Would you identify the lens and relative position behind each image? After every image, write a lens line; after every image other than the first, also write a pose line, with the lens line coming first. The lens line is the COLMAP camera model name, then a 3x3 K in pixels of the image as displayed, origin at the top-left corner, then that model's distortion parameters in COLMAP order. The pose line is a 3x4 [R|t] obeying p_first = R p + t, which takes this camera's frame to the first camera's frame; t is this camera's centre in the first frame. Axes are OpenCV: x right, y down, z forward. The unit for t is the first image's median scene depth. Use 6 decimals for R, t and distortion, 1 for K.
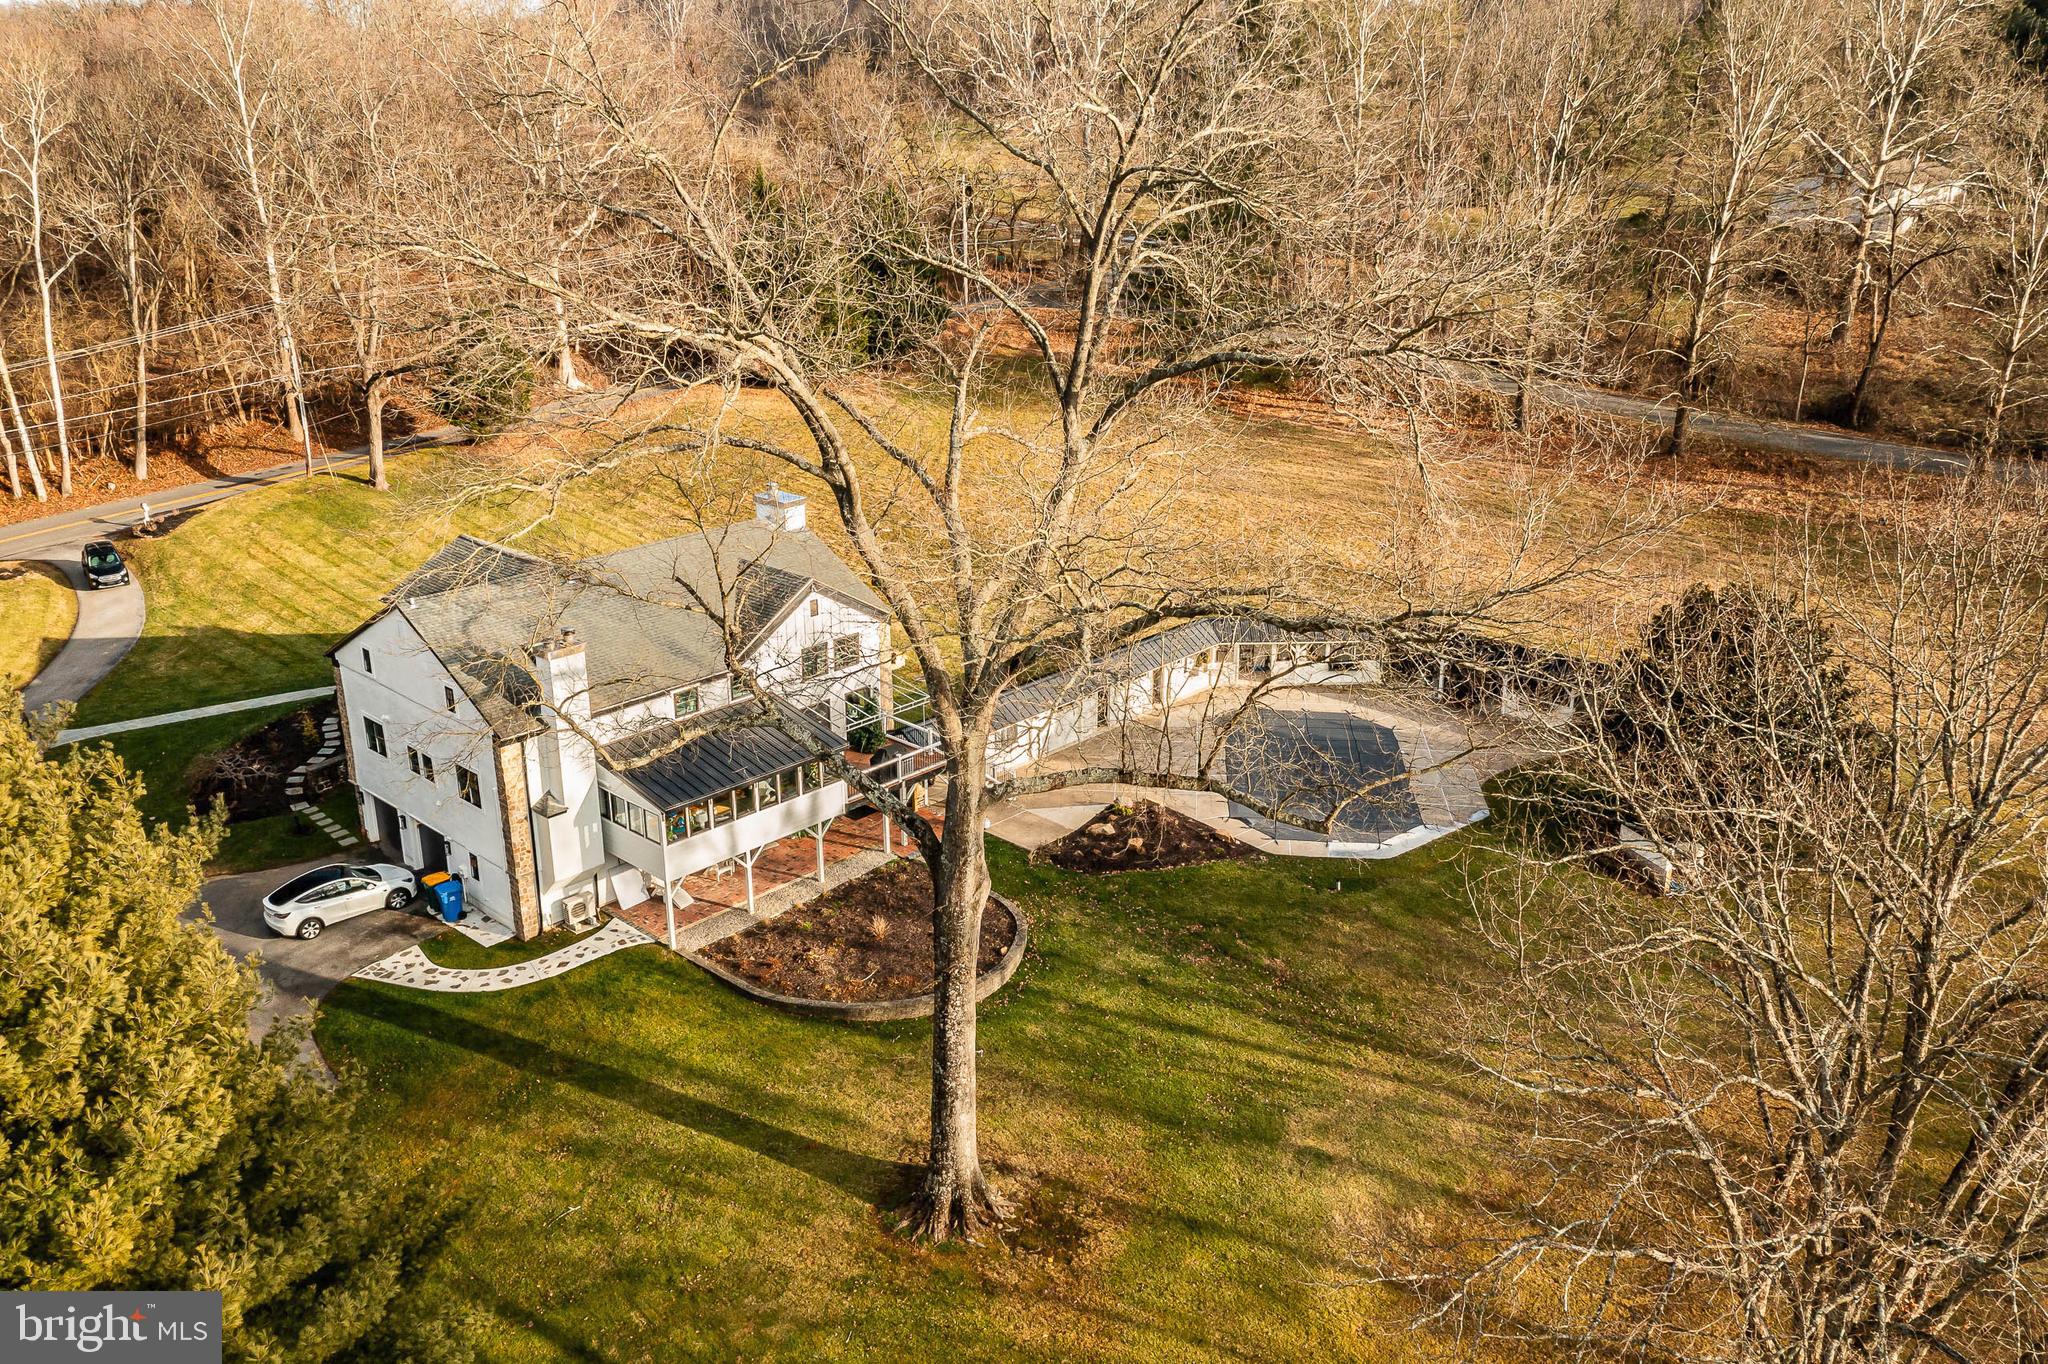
lens RADIAL K [[1656.9, 0, 995.7], [0, 1656.9, 680.3], [0, 0, 1]] dist [-0.026383, 0.090118]
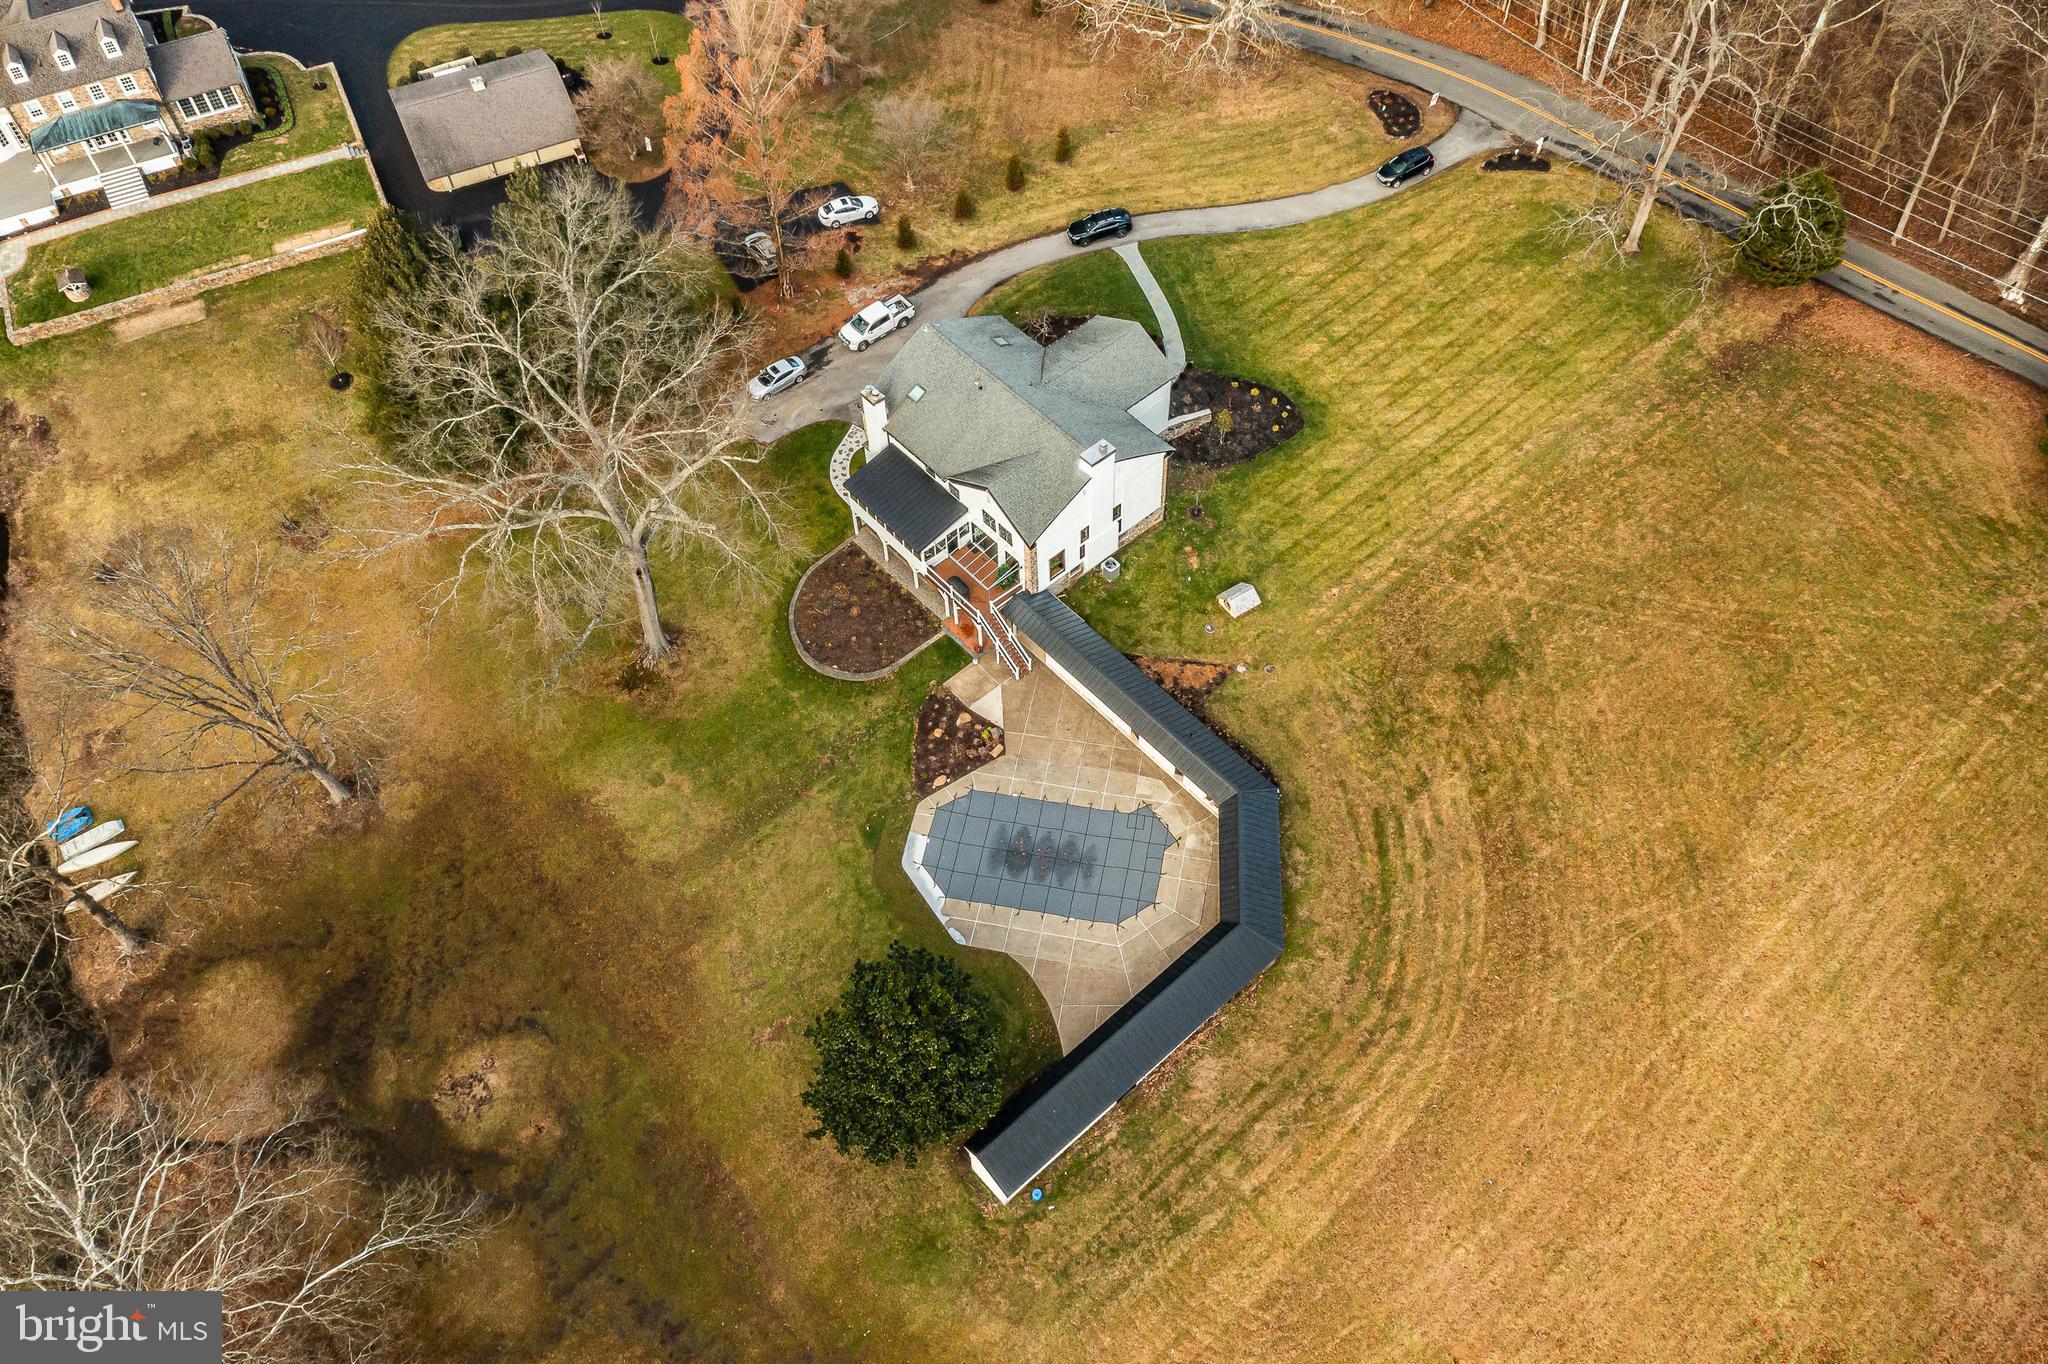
lens RADIAL K [[1612.7, 0, 1018.7], [0, 1612.7, 674.8], [0, 0, 1]] dist [-0.003998, 0.027260]
pose [[-0.082049, 0.818439, -0.568704, 1.055158], [-0.310725, 0.521179, 0.794873, -1.380711], [0.946952, 0.241929, 0.211547, 0.802241]]
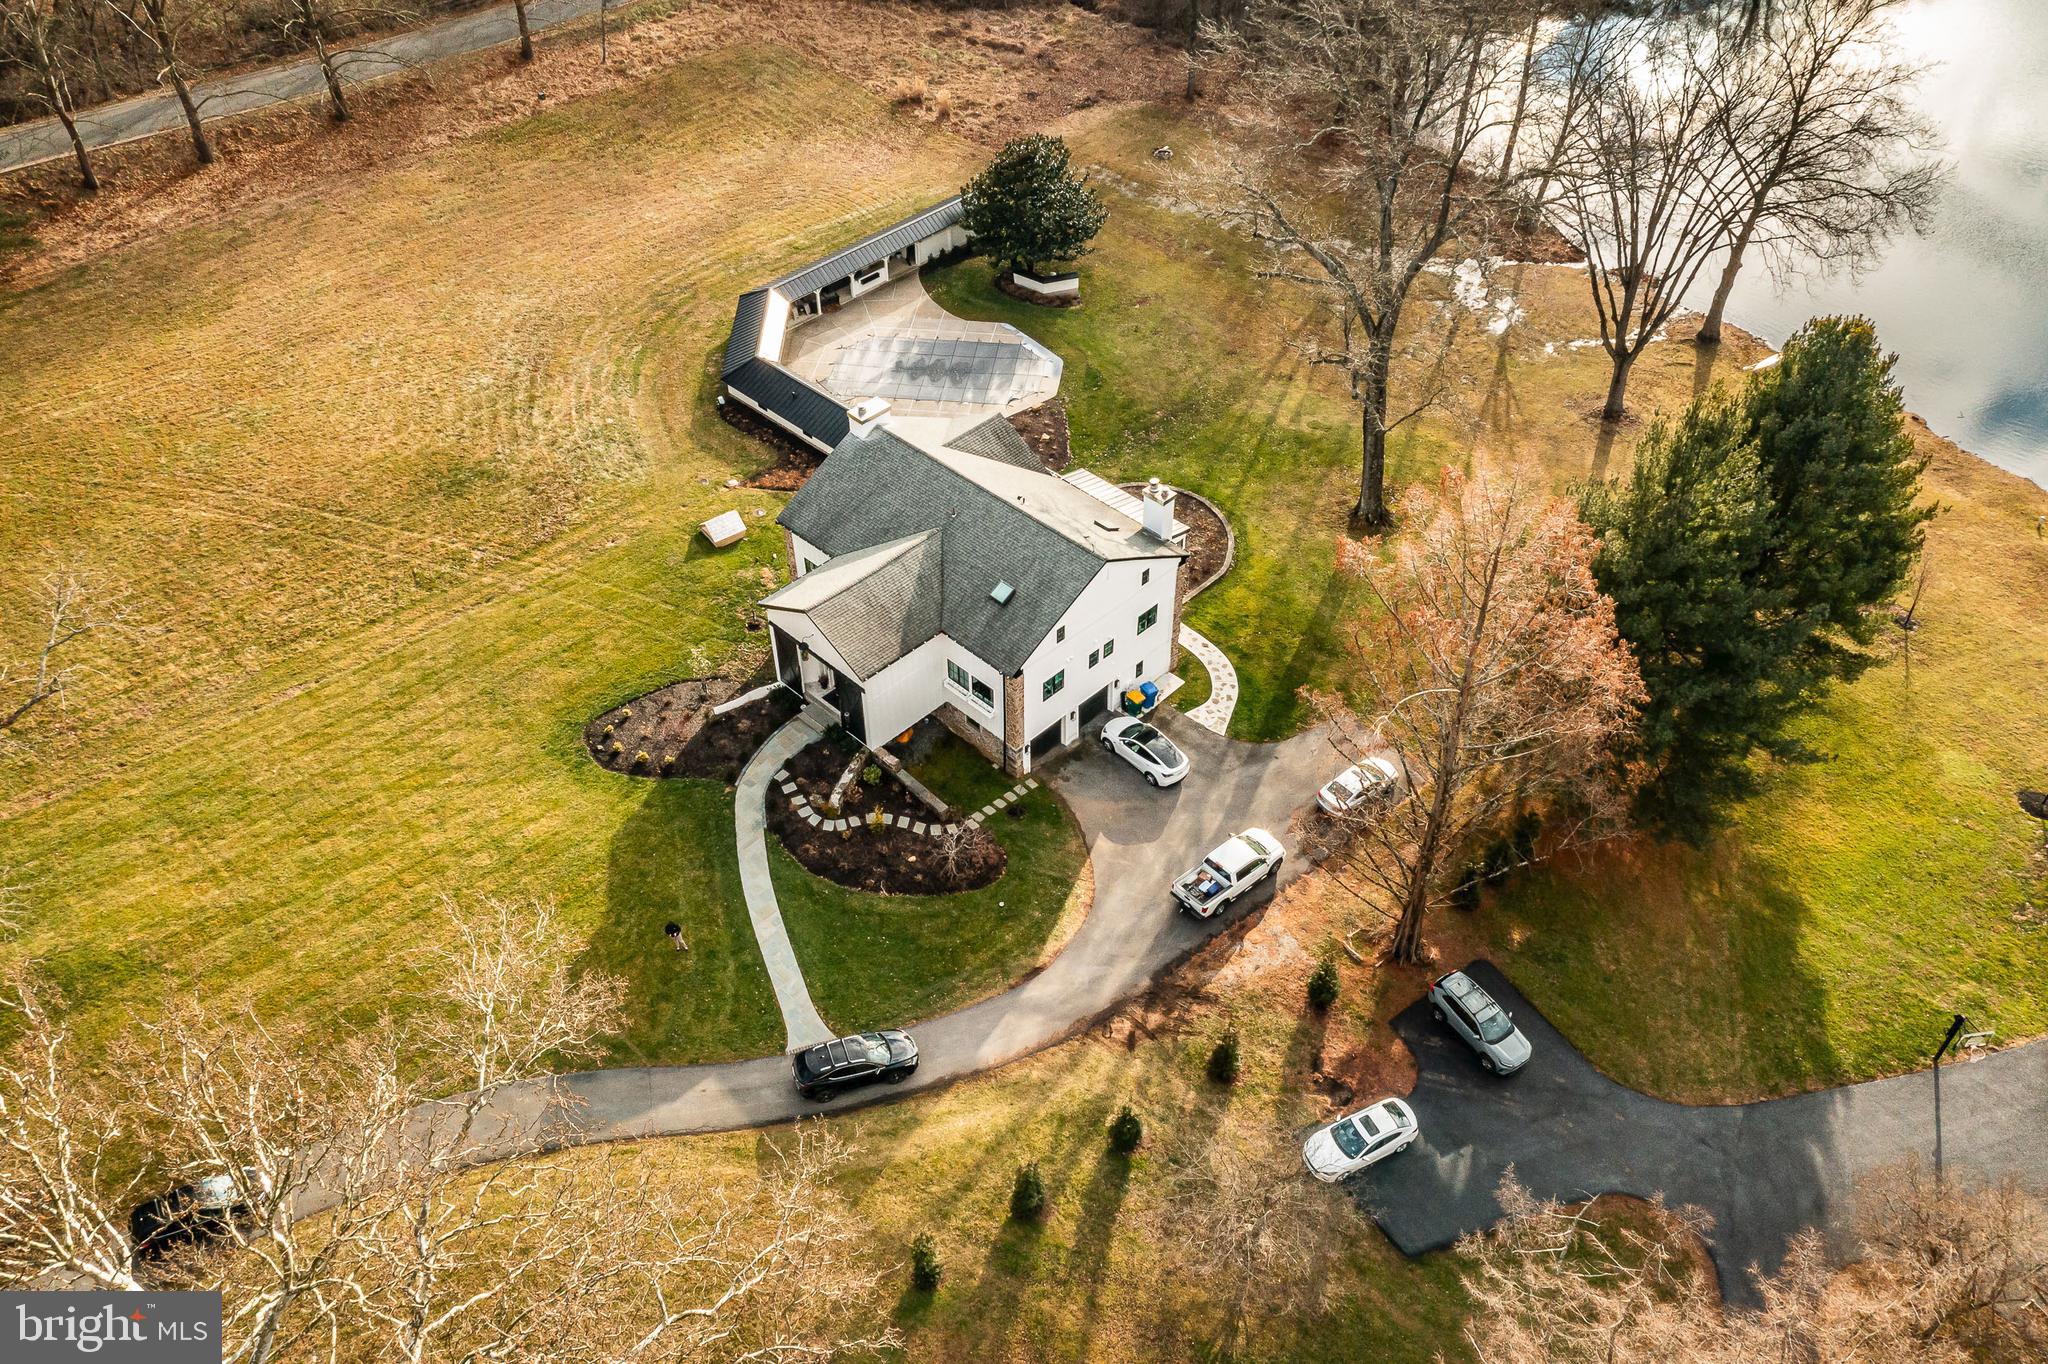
lens RADIAL K [[1612.7, 0, 1018.7], [0, 1612.7, 674.8], [0, 0, 1]] dist [-0.003998, 0.027260]
pose [[0.016011, -0.672501, 0.739923, -1.421329], [0.346233, 0.697964, 0.626873, -0.847296], [-0.938012, 0.246150, 0.244017, 0.766055]]
